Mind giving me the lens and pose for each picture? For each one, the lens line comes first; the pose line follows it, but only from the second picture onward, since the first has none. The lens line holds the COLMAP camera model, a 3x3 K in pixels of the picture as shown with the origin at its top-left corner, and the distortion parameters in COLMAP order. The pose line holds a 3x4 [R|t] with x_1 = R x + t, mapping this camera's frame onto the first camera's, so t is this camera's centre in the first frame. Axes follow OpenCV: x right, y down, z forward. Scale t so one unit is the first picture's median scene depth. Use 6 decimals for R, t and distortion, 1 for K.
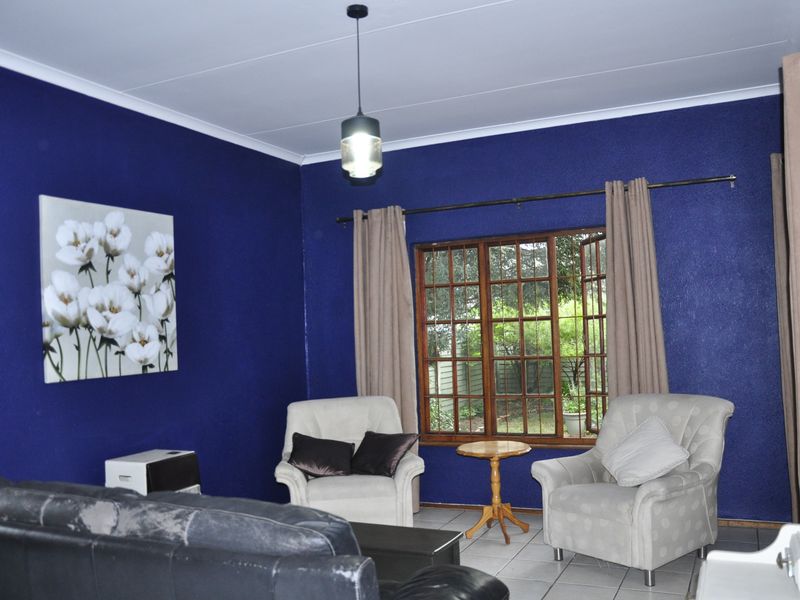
lens RADIAL K [[761.2, 0, 372.4], [0, 761.2, 299.9], [0, 0, 1]] dist [-0.091139, 0.016266]
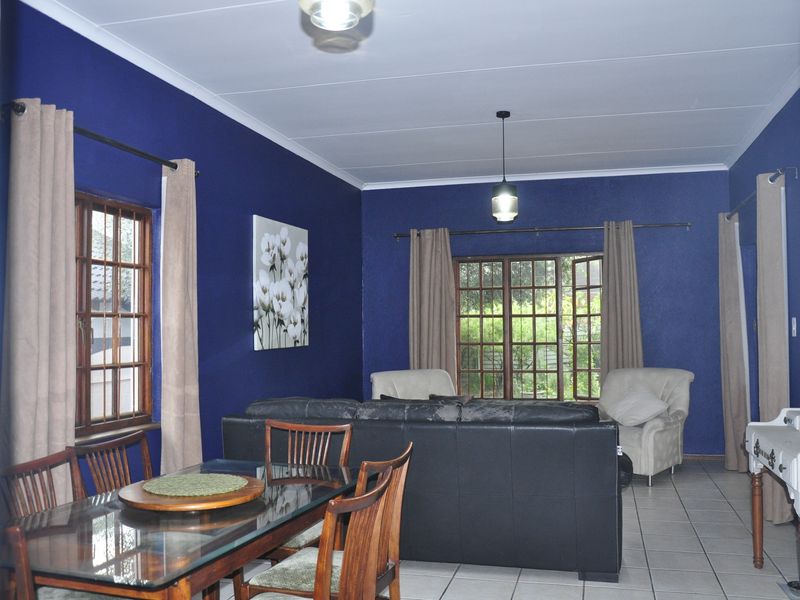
lens RADIAL K [[761.2, 0, 372.4], [0, 761.2, 299.9], [0, 0, 1]] dist [-0.091139, 0.016266]
pose [[0.983400, 0.033788, 0.178278, -0.444237], [-0.034632, 0.999399, 0.001622, 0.007091], [-0.178116, -0.007770, 0.983979, -0.400806]]
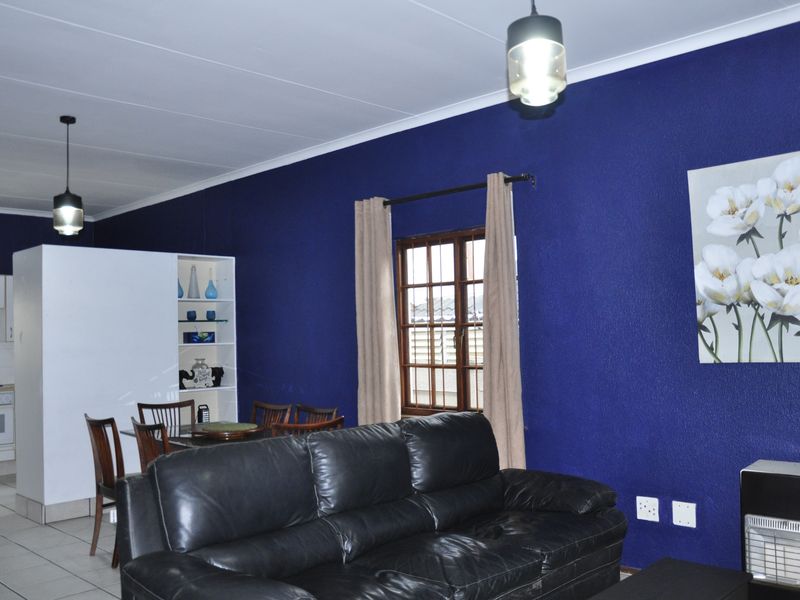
lens RADIAL K [[761.2, 0, 372.4], [0, 761.2, 299.9], [0, 0, 1]] dist [-0.091139, 0.016266]
pose [[-0.305379, -0.001101, -0.952230, 0.575770], [0.077900, 0.996619, -0.026135, 0.020100], [0.949039, -0.082160, -0.304261, 0.836093]]
